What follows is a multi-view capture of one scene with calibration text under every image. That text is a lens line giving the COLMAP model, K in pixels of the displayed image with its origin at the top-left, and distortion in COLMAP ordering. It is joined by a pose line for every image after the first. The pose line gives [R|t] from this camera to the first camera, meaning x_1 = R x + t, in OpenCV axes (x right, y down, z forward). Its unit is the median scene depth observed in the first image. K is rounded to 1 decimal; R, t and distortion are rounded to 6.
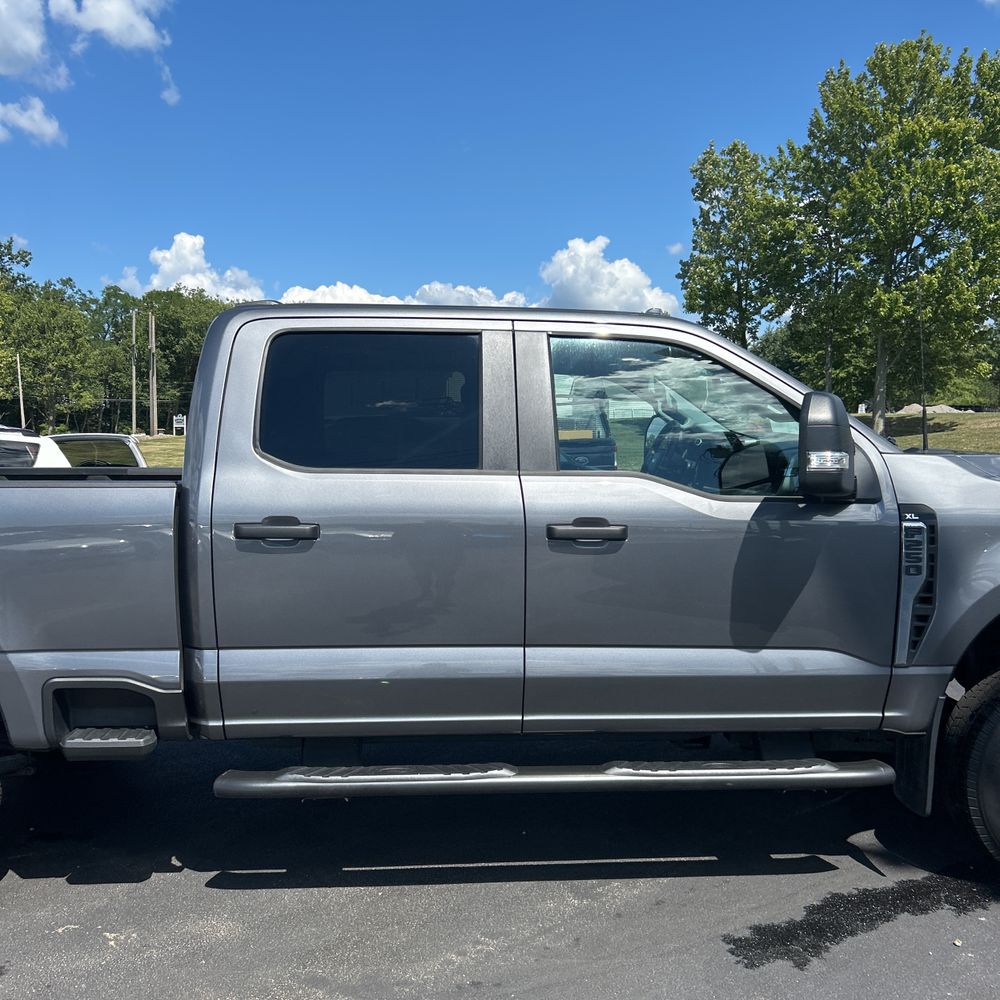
lens RADIAL K [[1006.2, 0, 500.0], [0, 1006.2, 500.0], [0, 0, 1]] dist [-0.001137, 0.007561]
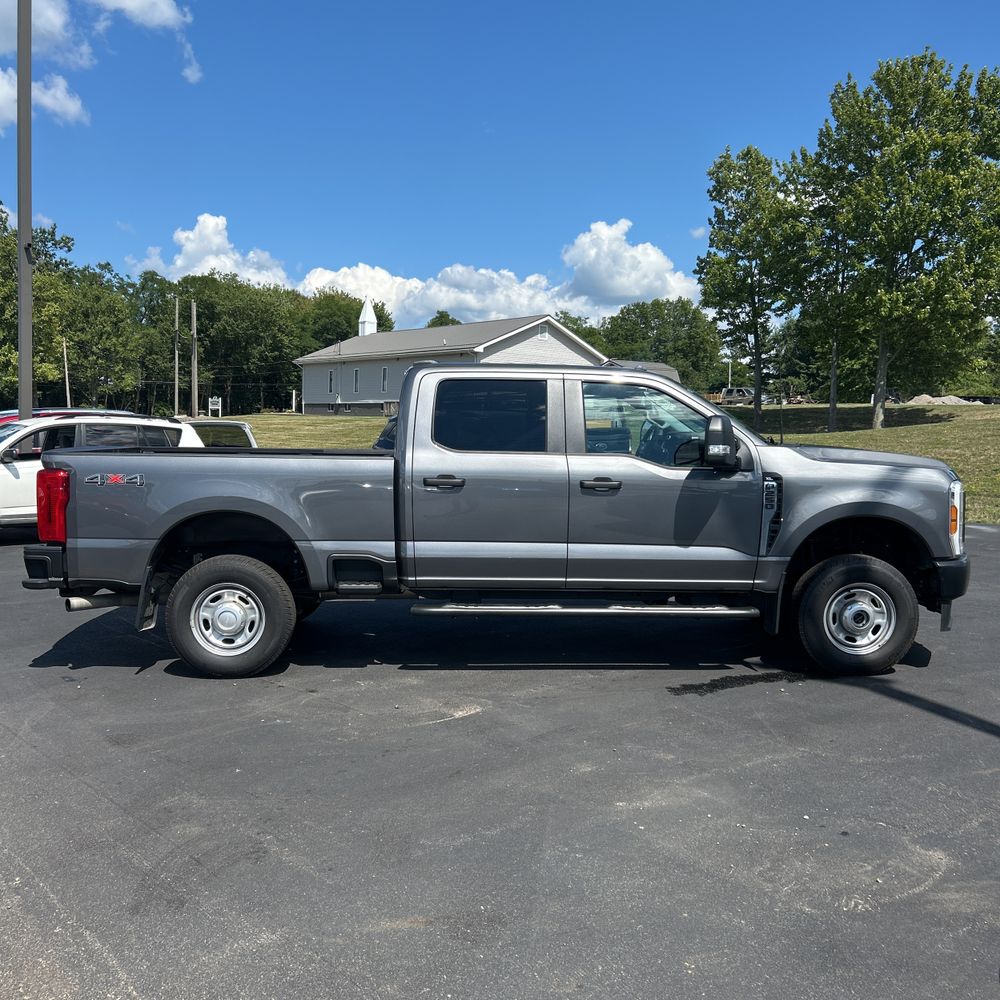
lens RADIAL K [[1005.0, 0, 499.8], [0, 1005.0, 488.4], [0, 0, 1]] dist [0.012230, 0.000081]
pose [[0.999722, 0.012992, -0.019671, -0.006470], [-0.012898, 0.999905, 0.004934, 0.002908], [0.019733, -0.004679, 0.999794, -0.086820]]
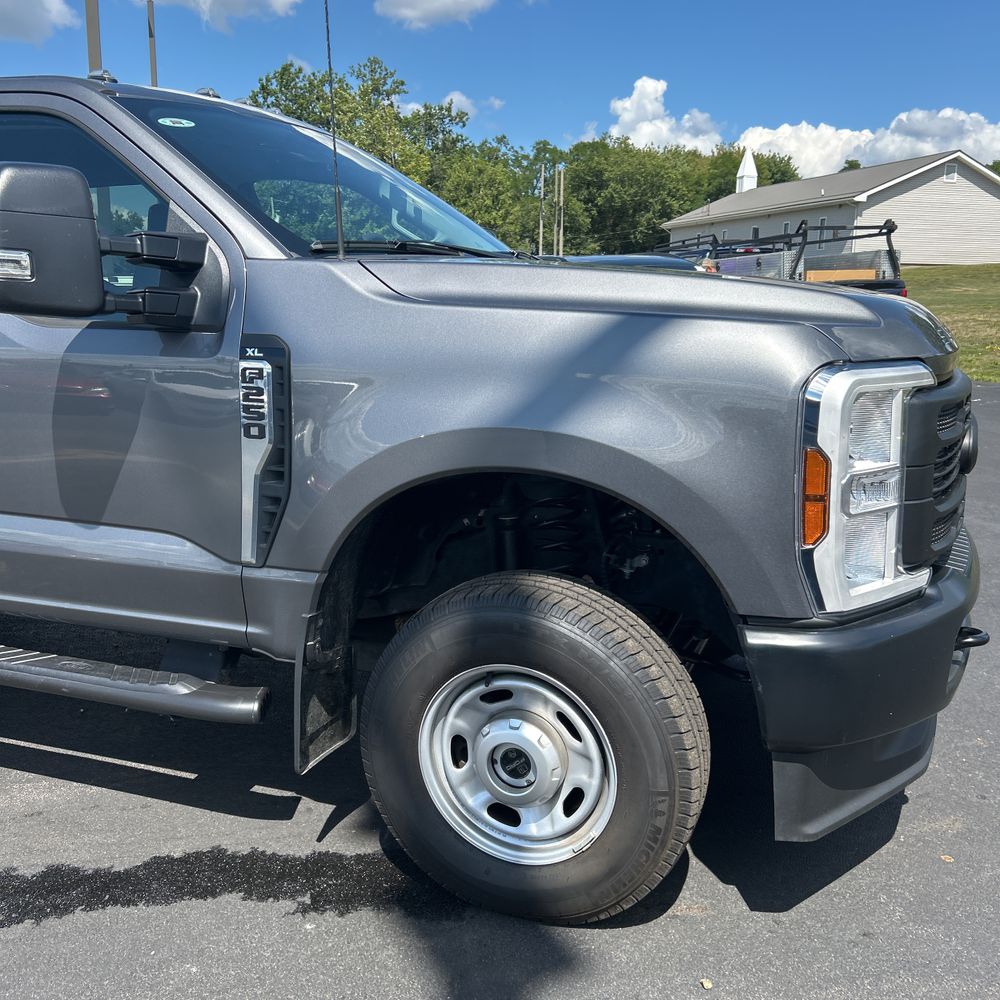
lens RADIAL K [[1008.7, 0, 500.0], [0, 1008.7, 500.0], [0, 0, 1]] dist [0.021981, 0.007707]
pose [[0.908366, 0.074417, -0.411502, 0.077988], [-0.015614, 0.989388, 0.144458, 0.001278], [0.417885, -0.124796, 0.899888, 0.040400]]
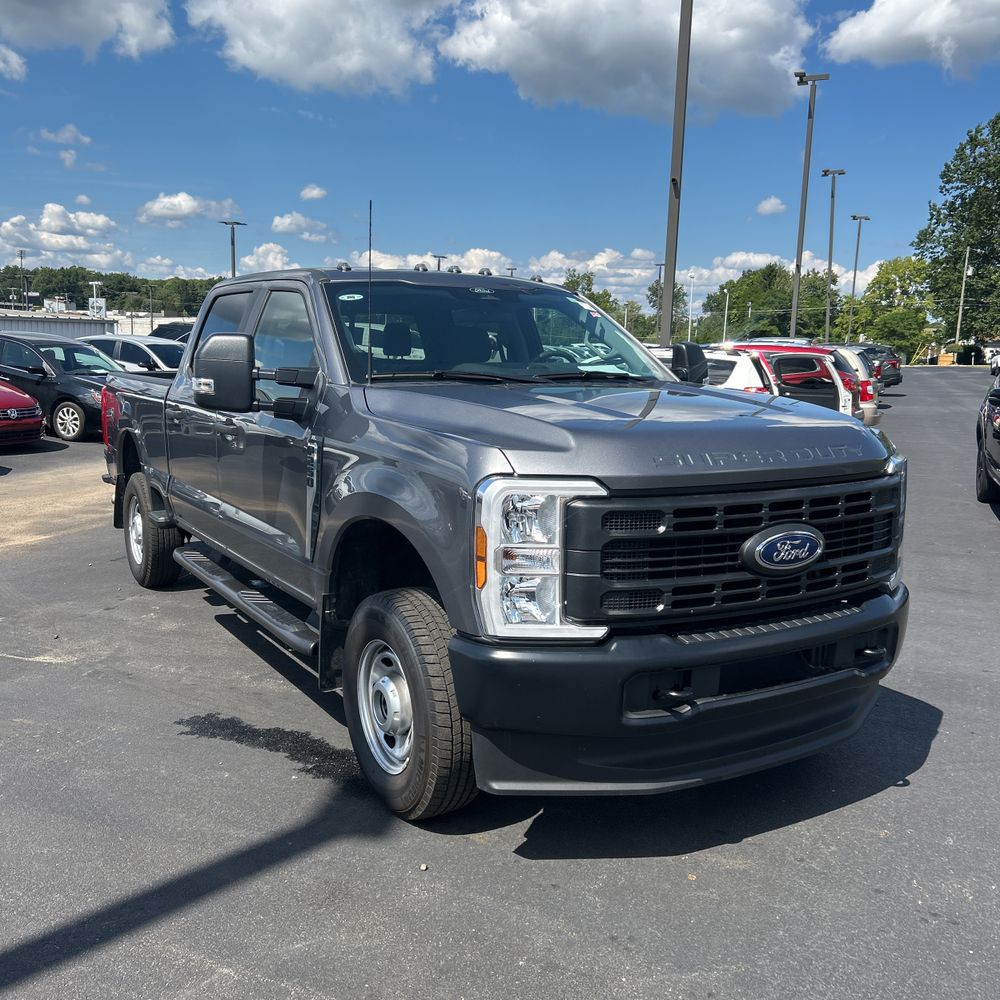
lens RADIAL K [[1005.0, 0, 499.8], [0, 1005.0, 488.4], [0, 0, 1]] dist [0.012230, 0.000081]
pose [[0.472746, 0.124232, -0.872398, 0.142307], [-0.061300, 0.992250, 0.108081, -0.005969], [0.879064, 0.002383, 0.476698, 0.057641]]
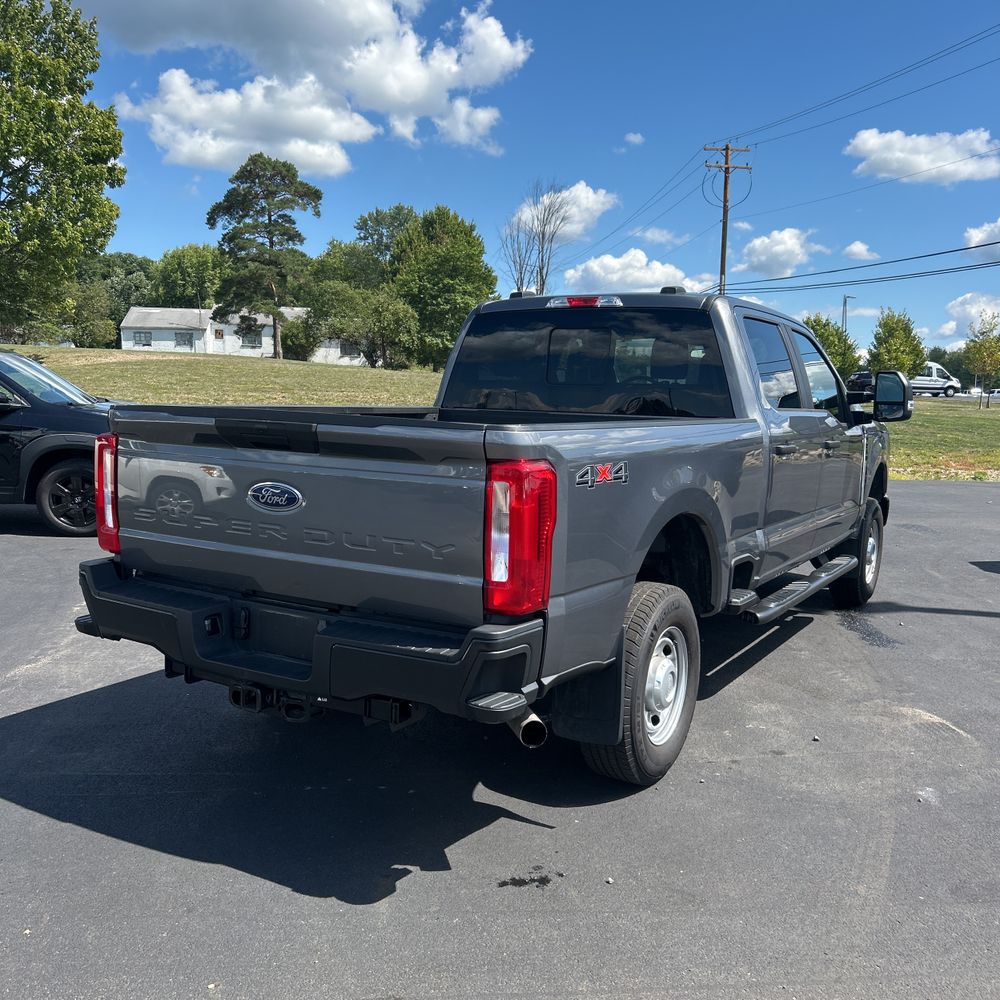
lens RADIAL K [[1000.0, 0, 500.0], [0, 1000.0, 500.0], [0, 0, 1]] dist [0.045278, -0.083415]
pose [[0.552664, -0.071606, 0.830322, -0.160469], [0.015085, 0.996998, 0.075940, -0.001603], [-0.833268, -0.029444, 0.552085, 0.046165]]
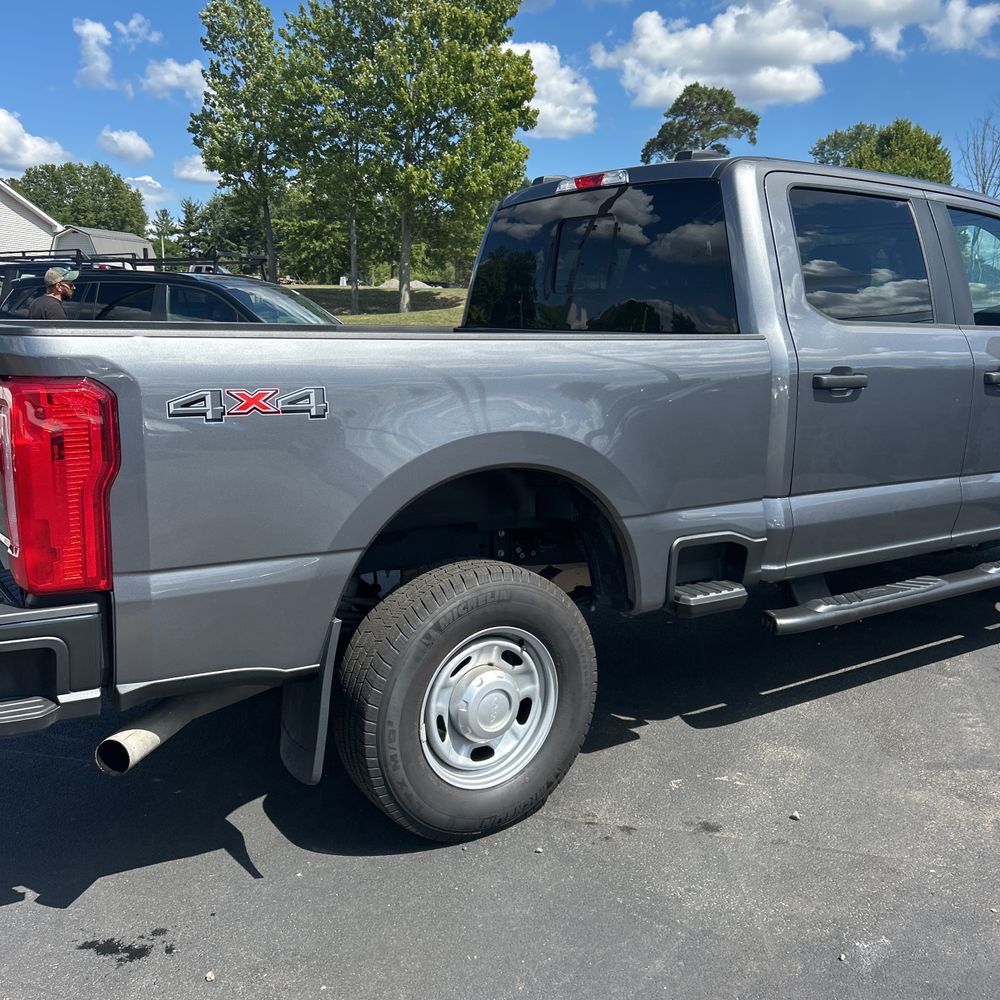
lens RADIAL K [[1008.2, 0, 497.7], [0, 1008.2, 482.3], [0, 0, 1]] dist [0.005832, 0.000347]
pose [[0.856857, -0.067665, 0.511095, -0.097431], [0.011491, 0.993610, 0.112281, 0.001147], [-0.515427, -0.090335, 0.852159, 0.025201]]
